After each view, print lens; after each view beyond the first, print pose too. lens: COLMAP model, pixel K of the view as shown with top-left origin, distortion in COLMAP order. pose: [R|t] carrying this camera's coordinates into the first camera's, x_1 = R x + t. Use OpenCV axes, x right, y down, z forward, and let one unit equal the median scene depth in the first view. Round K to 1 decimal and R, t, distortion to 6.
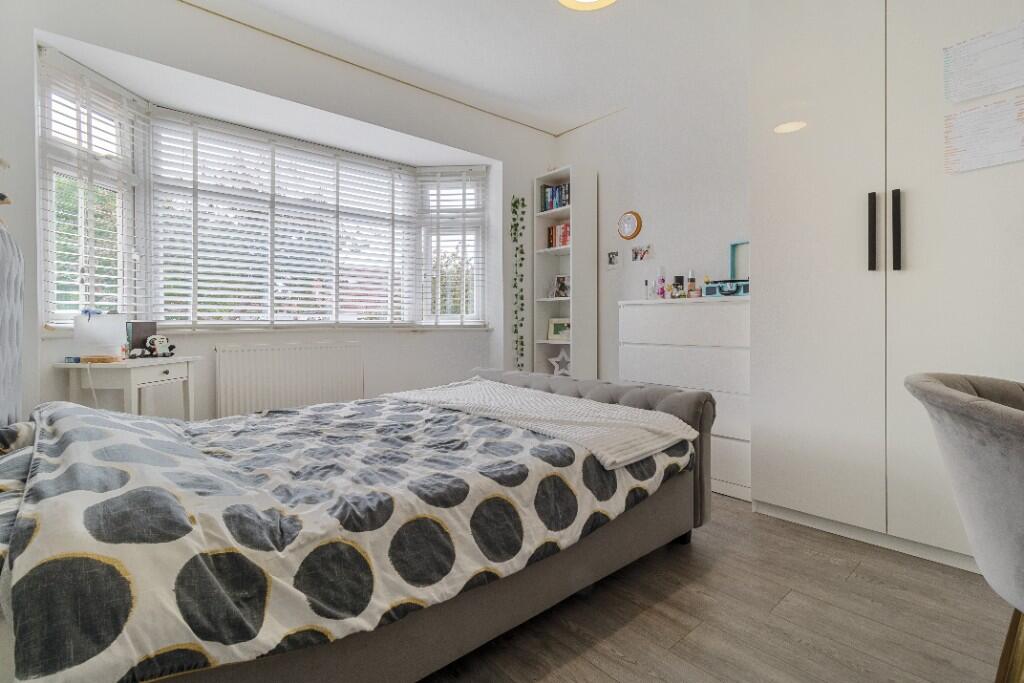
lens RADIAL K [[476.8, 0, 511.4], [0, 476.8, 327.6], [0, 0, 1]] dist [-0.000711, -0.000108]
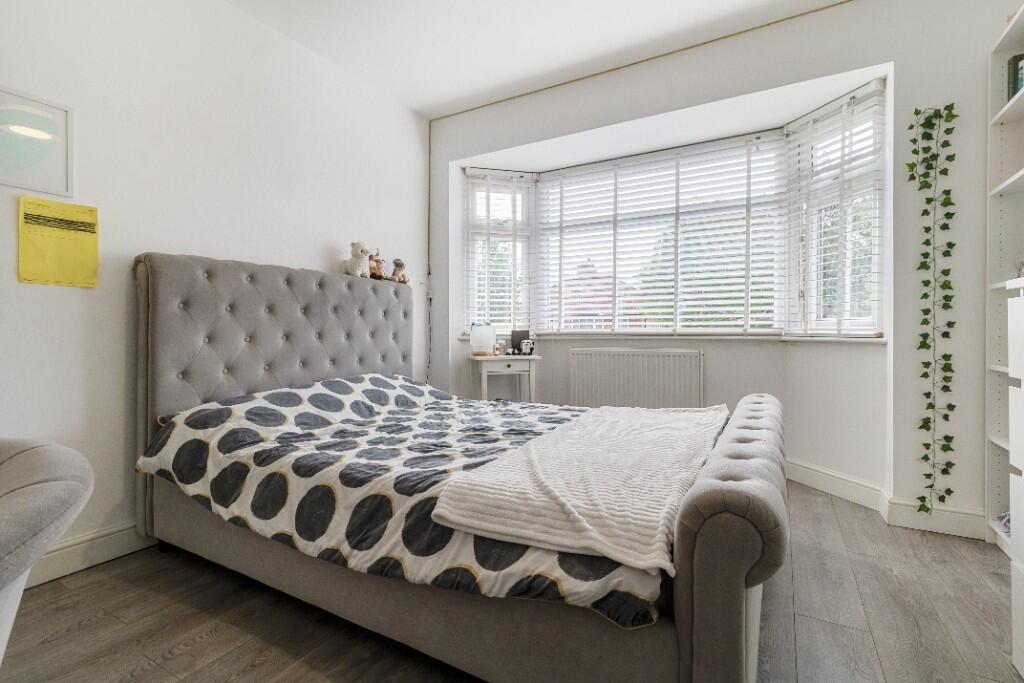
lens RADIAL K [[473.1, 0, 512.0], [0, 473.1, 341.5], [0, 0, 1]] dist [0.000503, 0.000016]
pose [[0.329475, 0.022269, -0.943902, 0.511896], [-0.008086, 0.999752, 0.020764, -0.006318], [0.944130, 0.000791, 0.329573, 0.460328]]
